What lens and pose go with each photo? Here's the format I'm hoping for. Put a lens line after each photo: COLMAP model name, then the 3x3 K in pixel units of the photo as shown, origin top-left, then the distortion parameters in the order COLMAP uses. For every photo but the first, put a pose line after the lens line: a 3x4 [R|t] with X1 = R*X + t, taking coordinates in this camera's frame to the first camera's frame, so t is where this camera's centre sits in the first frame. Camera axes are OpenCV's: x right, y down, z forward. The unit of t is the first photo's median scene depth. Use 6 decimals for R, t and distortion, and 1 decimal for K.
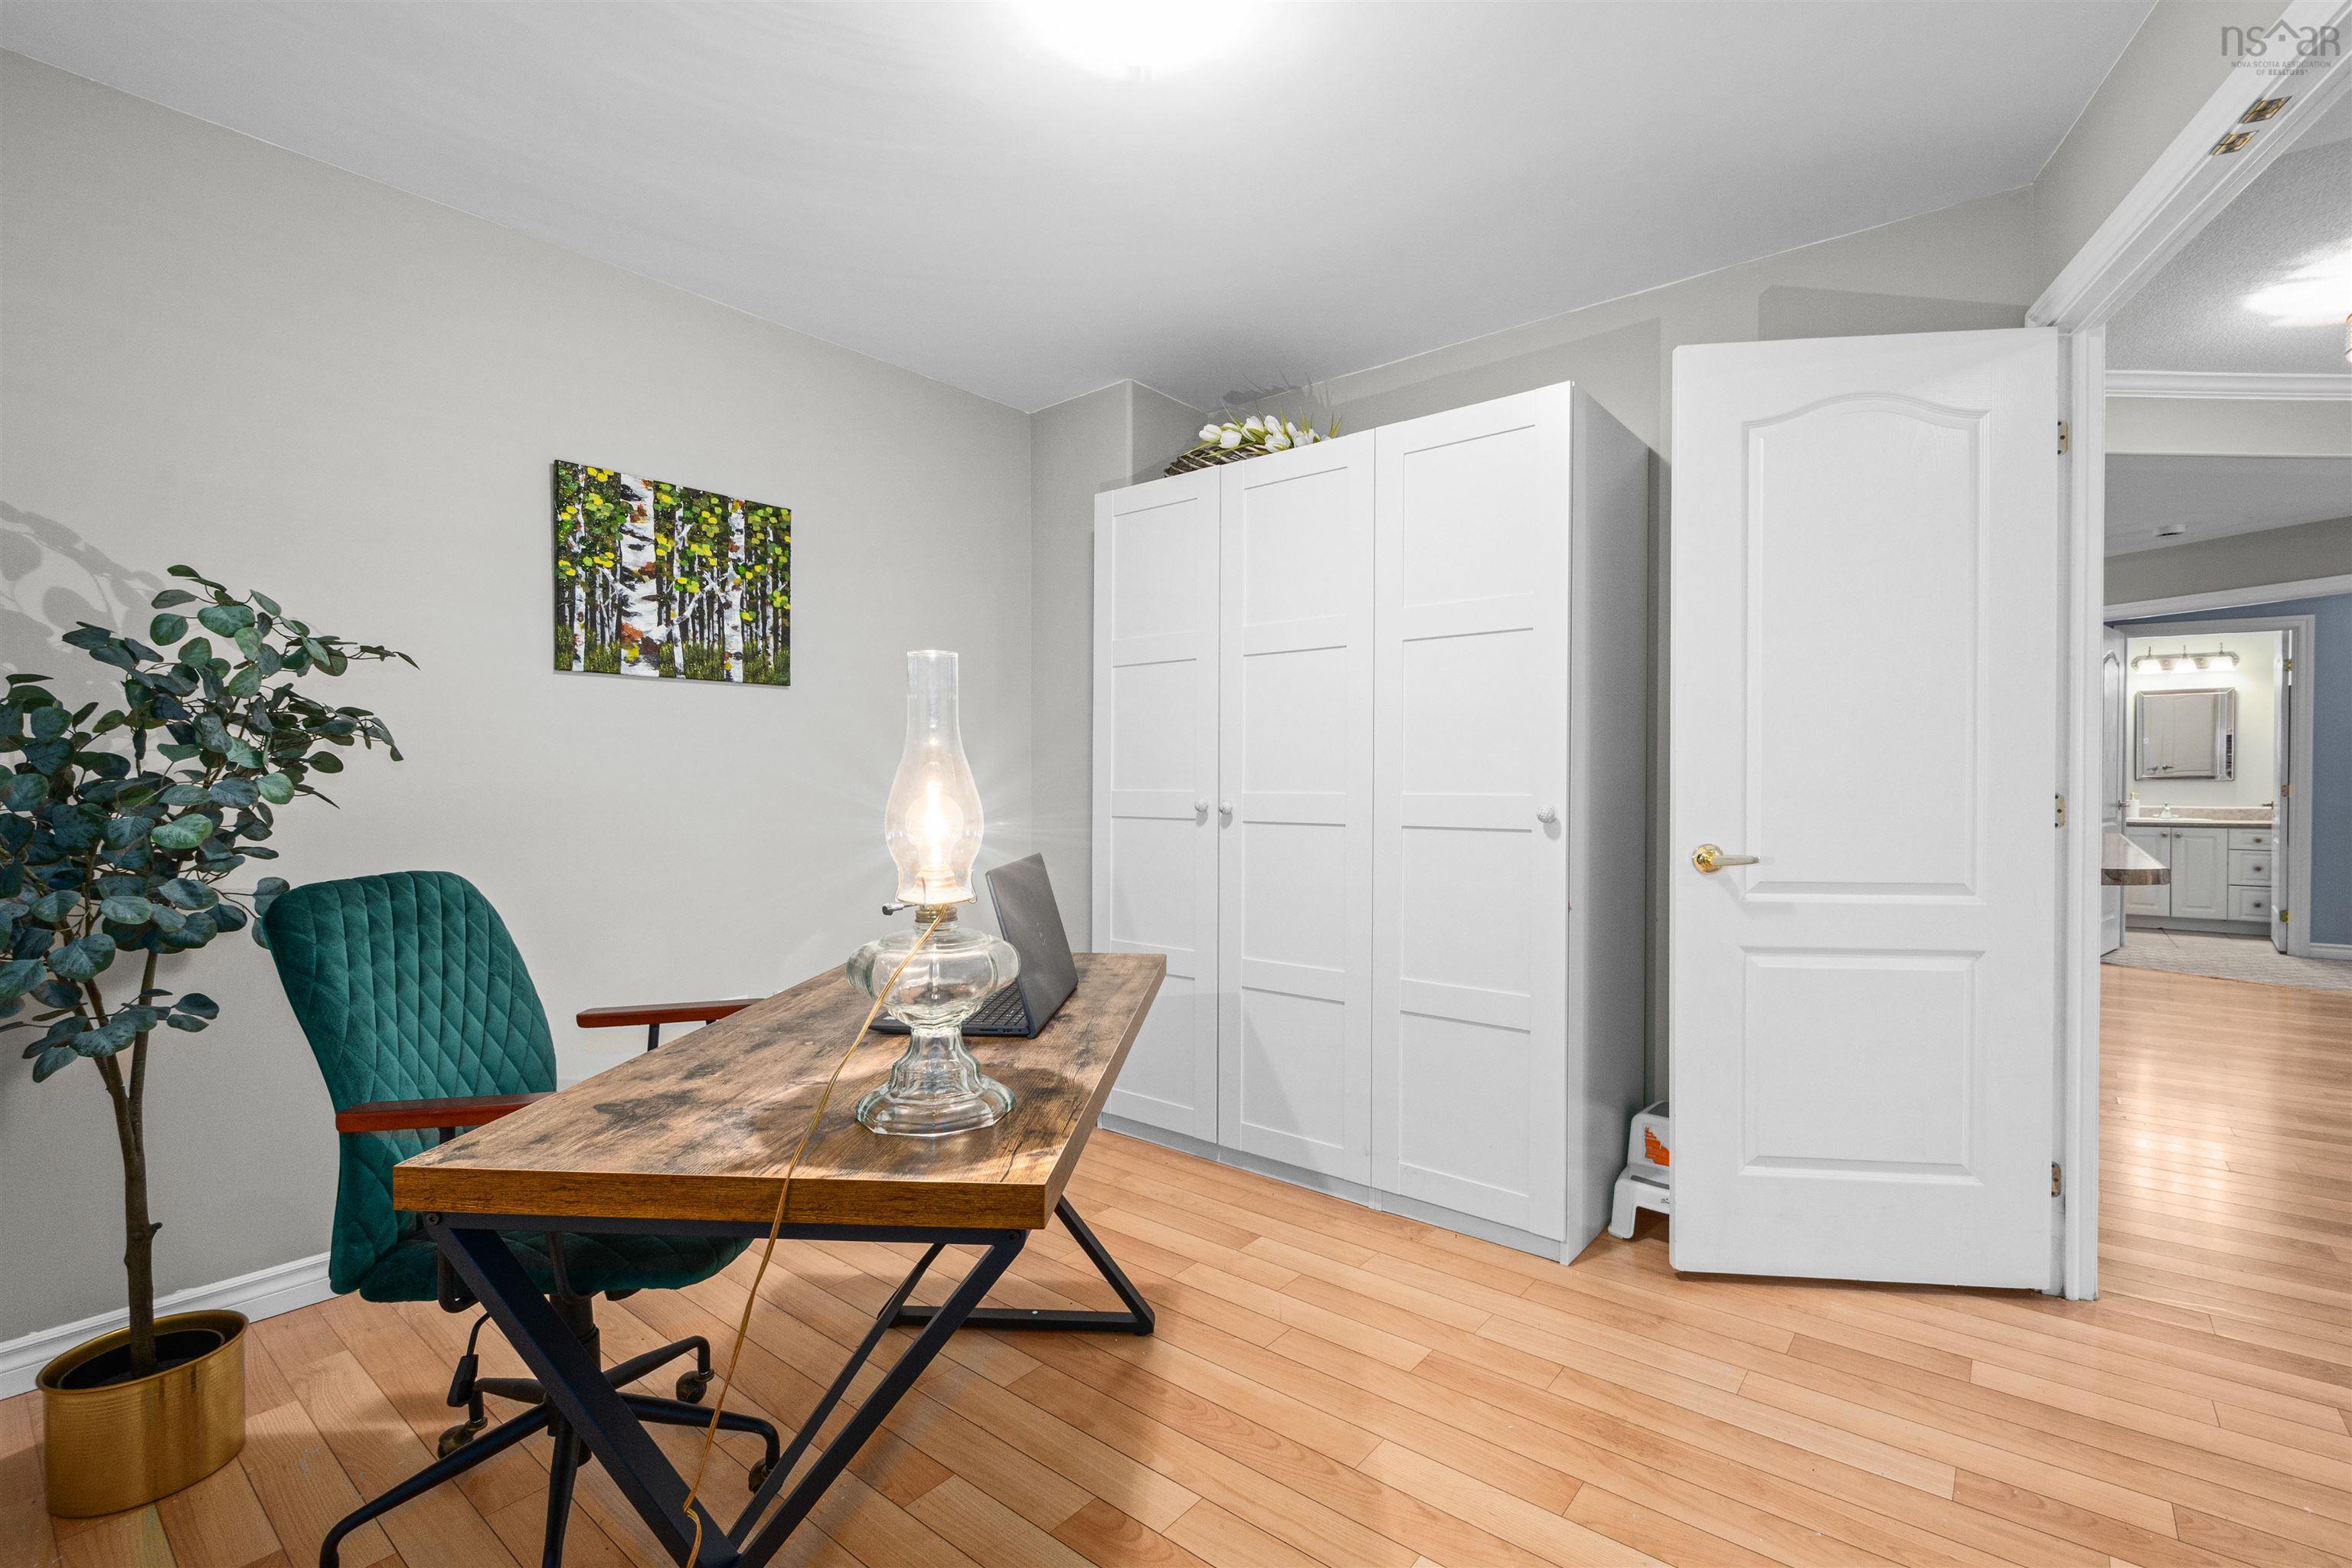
lens RADIAL K [[1050.3, 0, 1196.7], [0, 1050.3, 794.3], [0, 0, 1]] dist [0.004139, -0.005311]
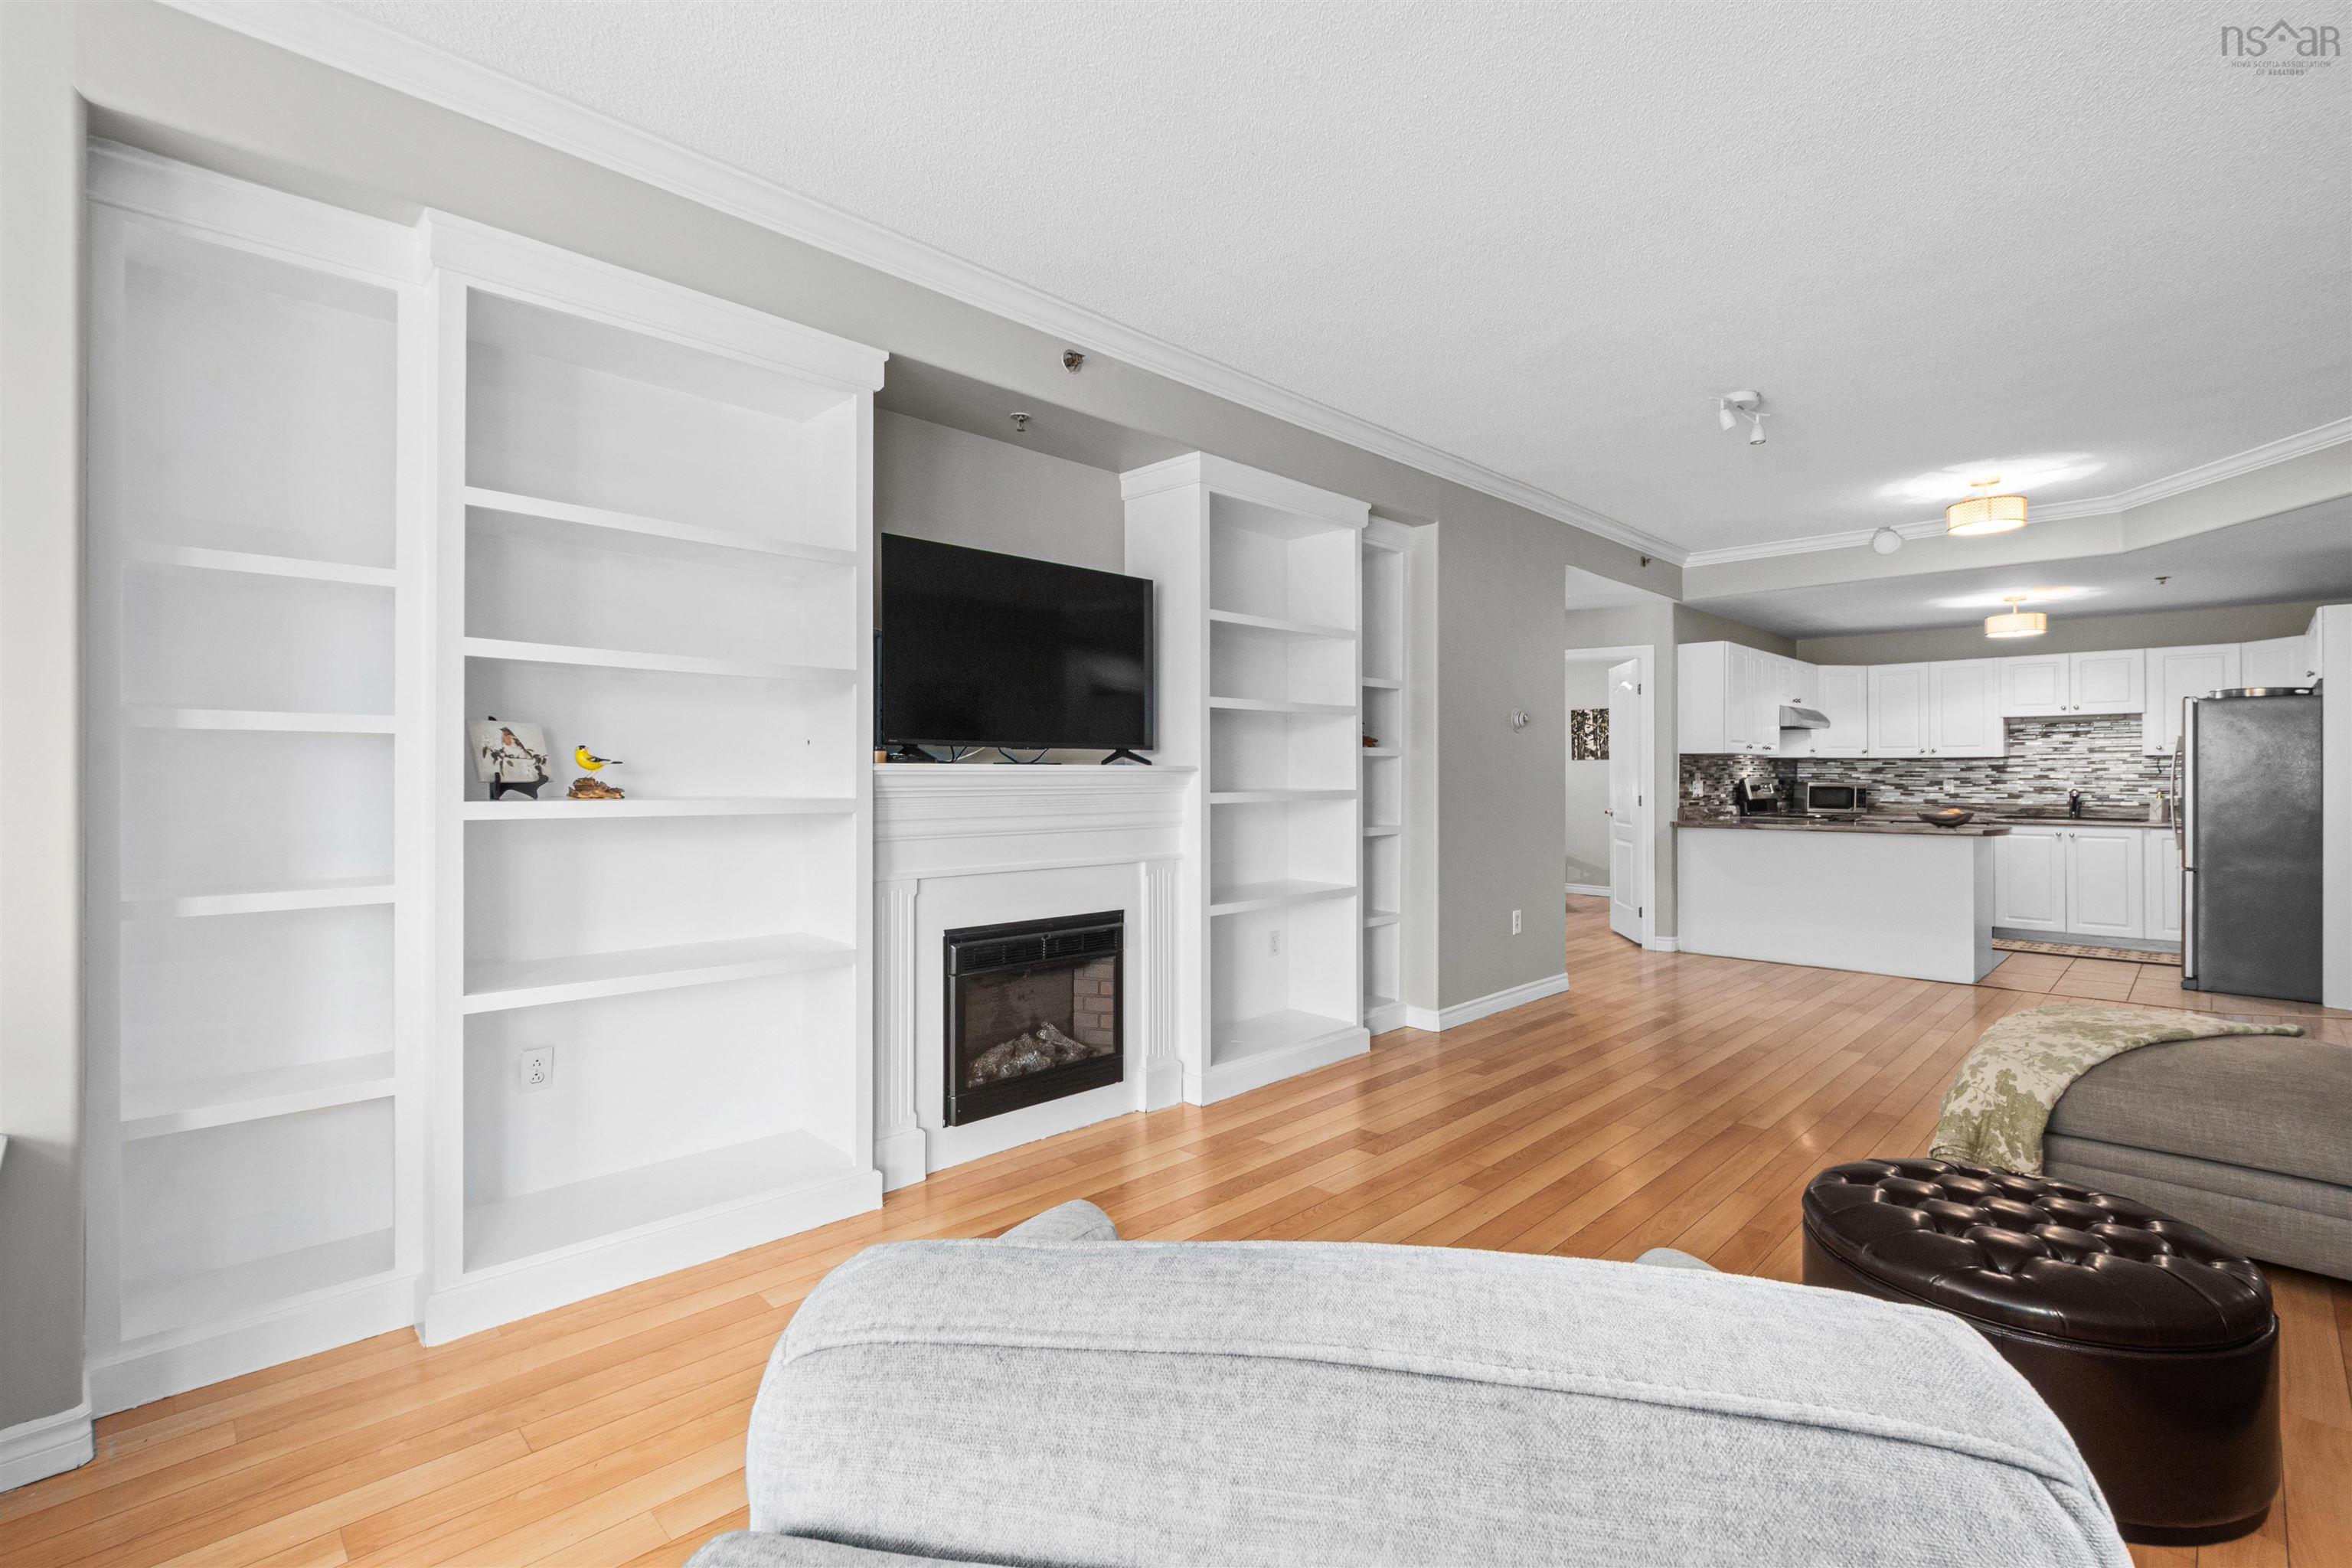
lens RADIAL K [[1050.3, 0, 1196.1], [0, 1050.3, 758.8], [0, 0, 1]] dist [0.004139, -0.005311]
pose [[-0.104076, -0.014876, -0.994458, 3.370085], [-0.019023, 0.999735, -0.012964, -0.034836], [0.994387, 0.017568, -0.104331, -0.051157]]
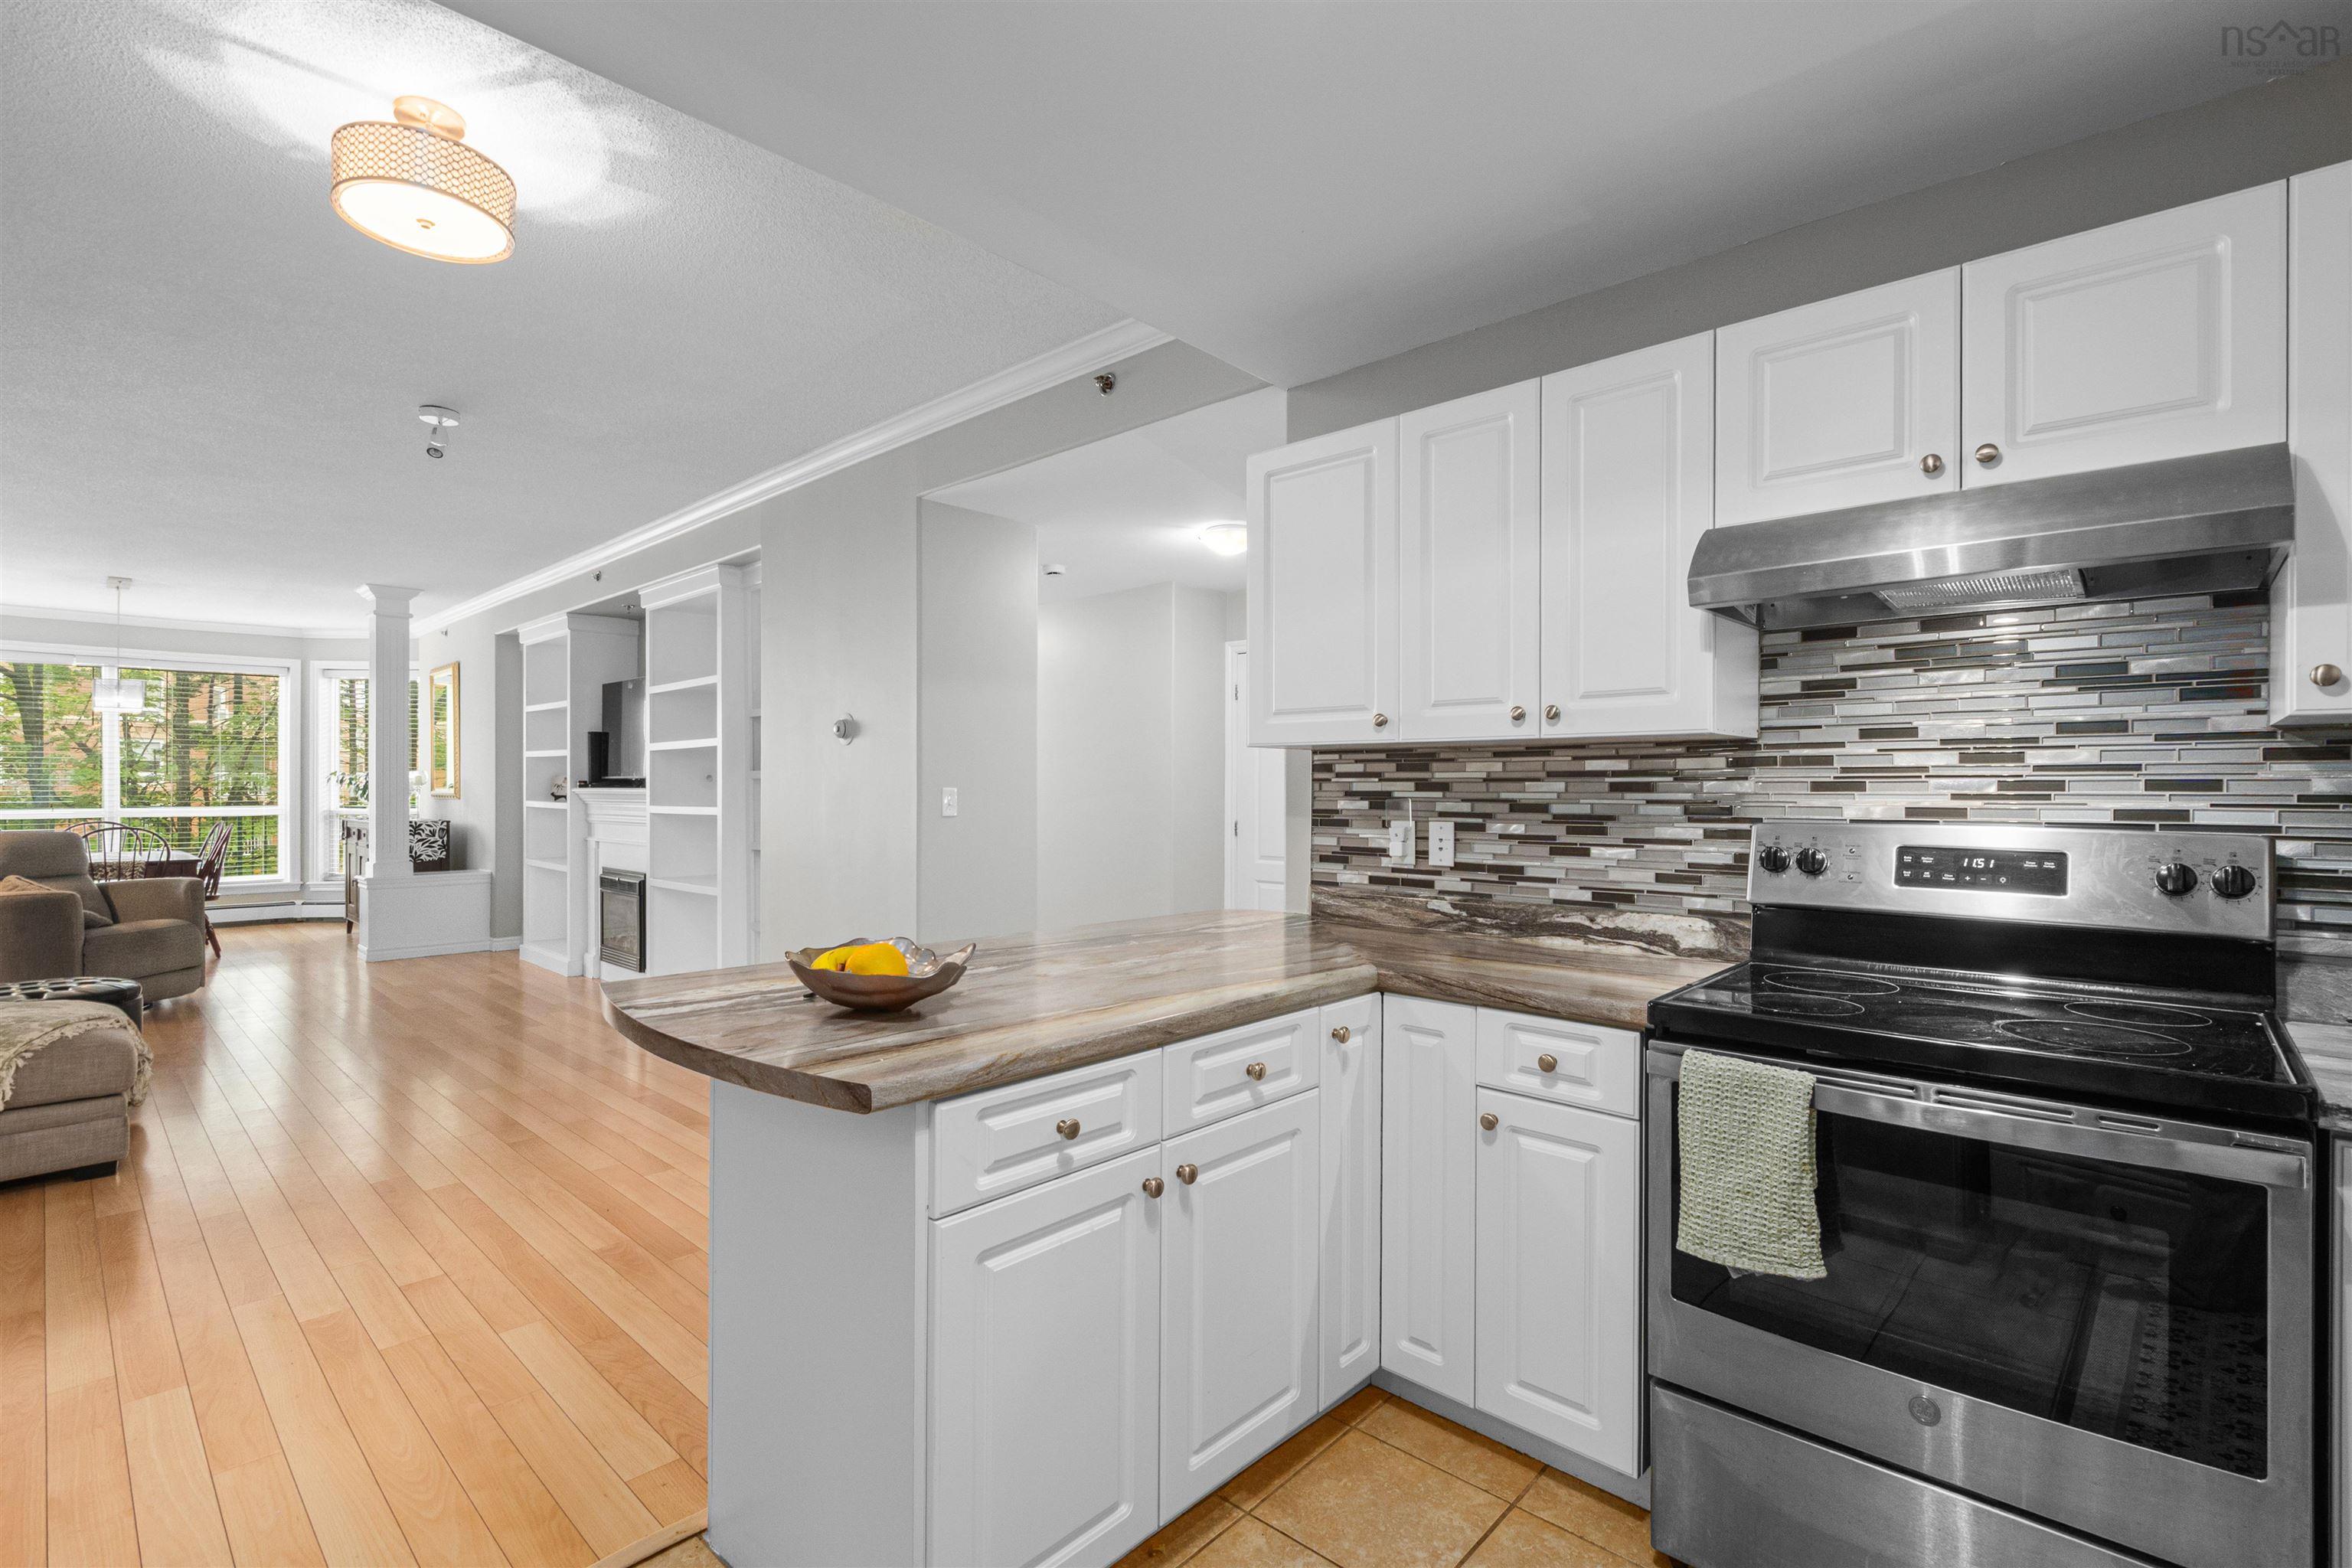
lens RADIAL K [[1050.3, 0, 1188.8], [0, 1050.3, 792.1], [0, 0, 1]] dist [0.004139, -0.005311]
pose [[-0.997470, -0.002459, 0.071048, 0.715087], [-0.000999, 0.999788, 0.020575, -0.085583], [-0.071084, 0.020452, -0.997261, 1.899708]]
